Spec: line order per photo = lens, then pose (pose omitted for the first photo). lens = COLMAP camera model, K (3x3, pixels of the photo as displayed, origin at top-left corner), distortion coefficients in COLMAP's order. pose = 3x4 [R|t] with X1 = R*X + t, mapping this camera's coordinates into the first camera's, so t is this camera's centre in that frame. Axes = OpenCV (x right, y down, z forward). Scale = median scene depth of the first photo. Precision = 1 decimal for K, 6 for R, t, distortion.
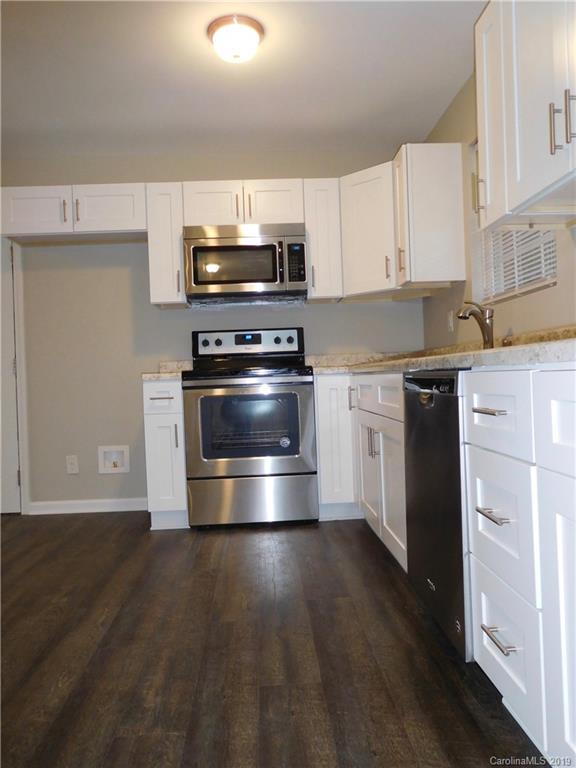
lens RADIAL K [[569.1, 0, 293.4], [0, 569.1, 391.9], [0, 0, 1]] dist [-0.039170, 0.018051]
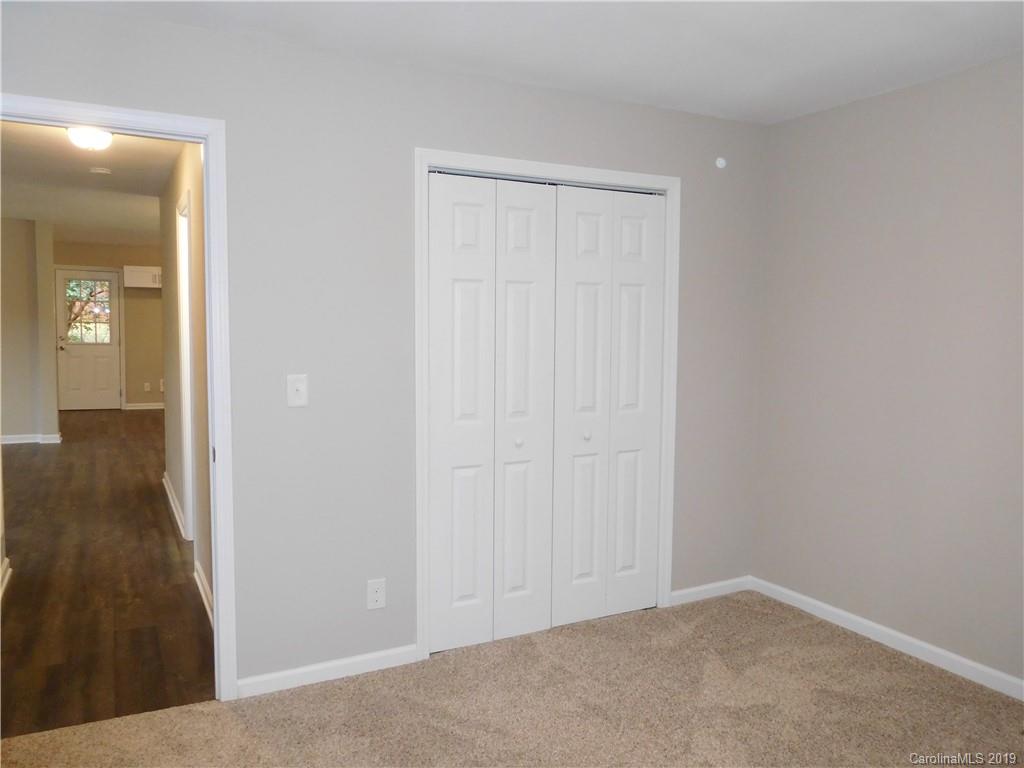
lens RADIAL K [[758.9, 0, 511.1], [0, 758.9, 385.9], [0, 0, 1]] dist [-0.039170, 0.018051]
pose [[0.907820, 0.010442, 0.419231, -0.369177], [-0.037106, 0.997769, 0.055499, -0.101338], [-0.417716, -0.065939, 0.906182, -2.480151]]
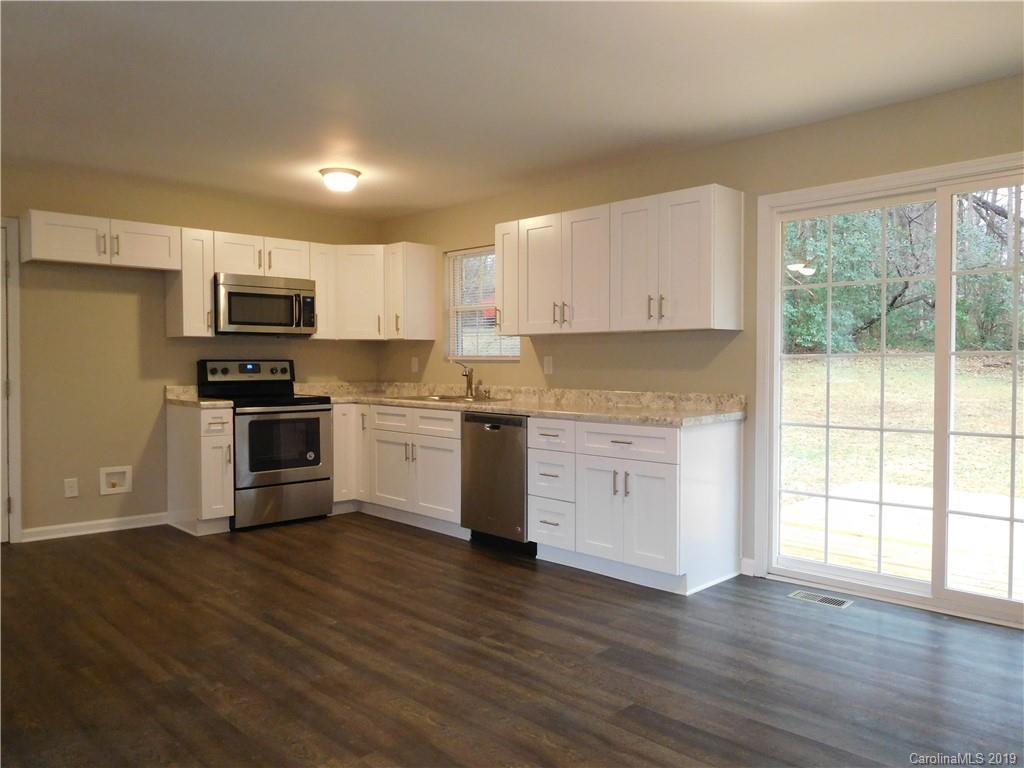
lens RADIAL K [[758.9, 0, 512.1], [0, 758.9, 395.2], [0, 0, 1]] dist [-0.039170, 0.018051]
pose [[0.755288, 0.012440, 0.655275, -0.741521], [-0.018705, 0.999822, 0.002579, -0.057439], [-0.655126, -0.014205, 0.755386, -0.548082]]
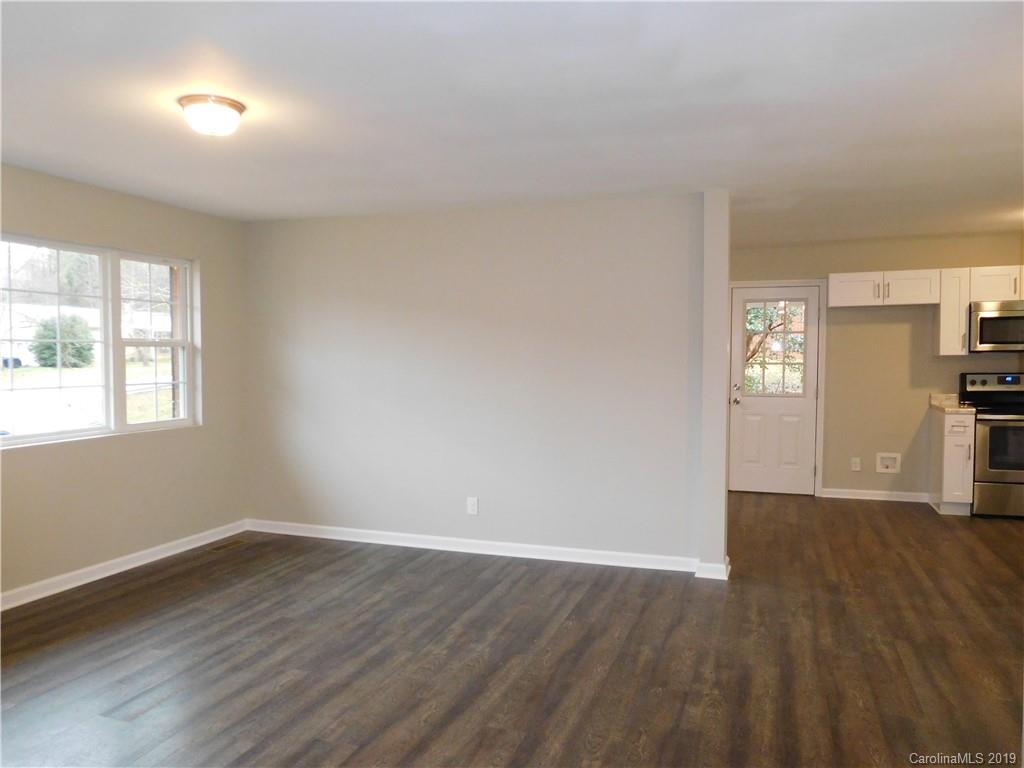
lens RADIAL K [[758.9, 0, 508.7], [0, 758.9, 390.1], [0, 0, 1]] dist [-0.039170, 0.018051]
pose [[0.921188, 0.049679, -0.385933, -0.521557], [-0.035360, 0.998400, 0.044119, -0.116455], [0.387508, -0.026995, 0.921471, -1.145458]]
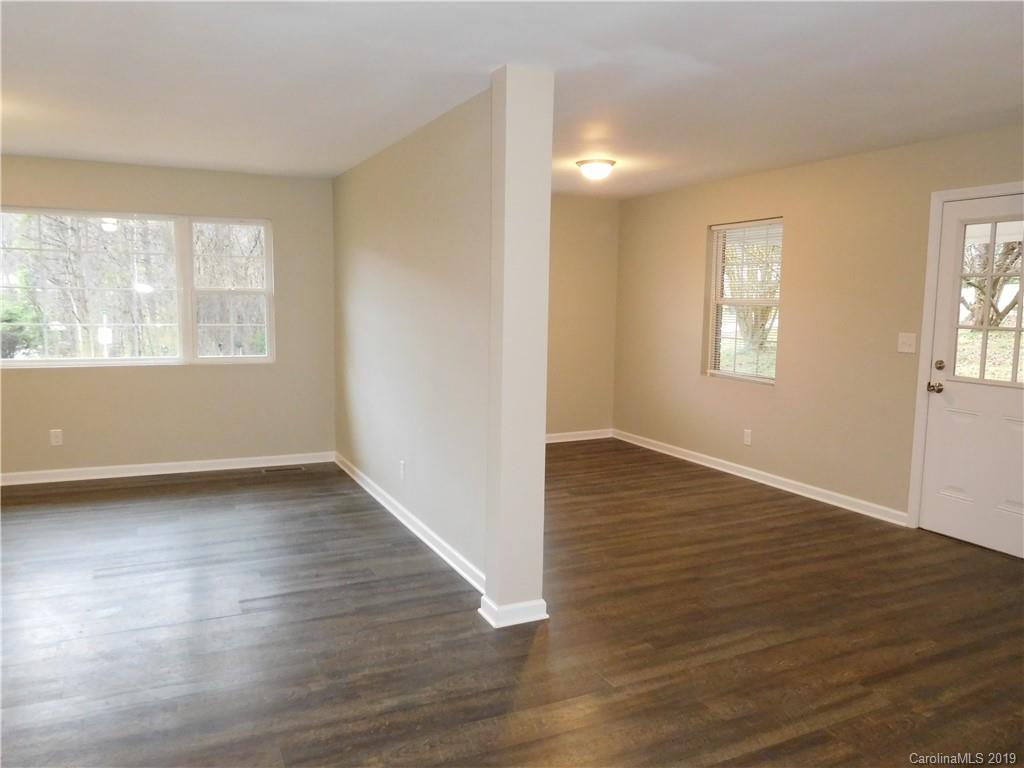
lens RADIAL K [[758.9, 0, 506.8], [0, 758.9, 387.6], [0, 0, 1]] dist [-0.039170, 0.018051]
pose [[0.365533, 0.138422, -0.920448, 0.180578], [-0.034762, 0.990221, 0.135109, -0.167444], [0.930149, -0.017390, 0.366770, -0.099883]]
